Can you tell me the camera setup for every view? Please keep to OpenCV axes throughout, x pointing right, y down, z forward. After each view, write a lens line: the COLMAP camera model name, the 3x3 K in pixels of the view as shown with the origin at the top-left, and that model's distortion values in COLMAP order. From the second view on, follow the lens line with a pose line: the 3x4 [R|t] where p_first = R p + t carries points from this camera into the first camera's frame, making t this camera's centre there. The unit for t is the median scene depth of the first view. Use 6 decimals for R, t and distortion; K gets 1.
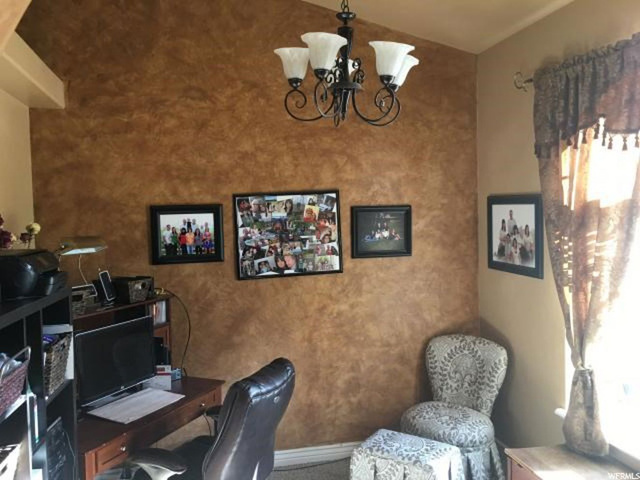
lens RADIAL K [[547.3, 0, 319.3], [0, 547.3, 234.6], [0, 0, 1]] dist [0.081359, -0.116374]
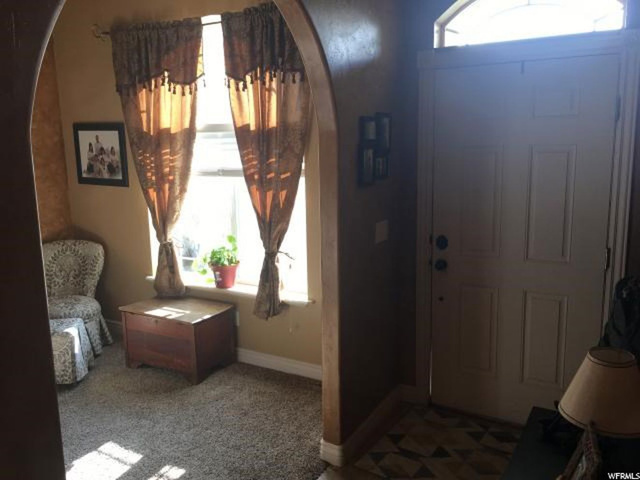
lens RADIAL K [[547.3, 0, 319.3], [0, 547.3, 234.6], [0, 0, 1]] dist [0.081359, -0.116374]
pose [[0.678277, -0.122322, 0.724553, -0.302760], [0.032412, 0.990068, 0.136806, 0.028612], [-0.734091, -0.069308, 0.675505, -0.294172]]
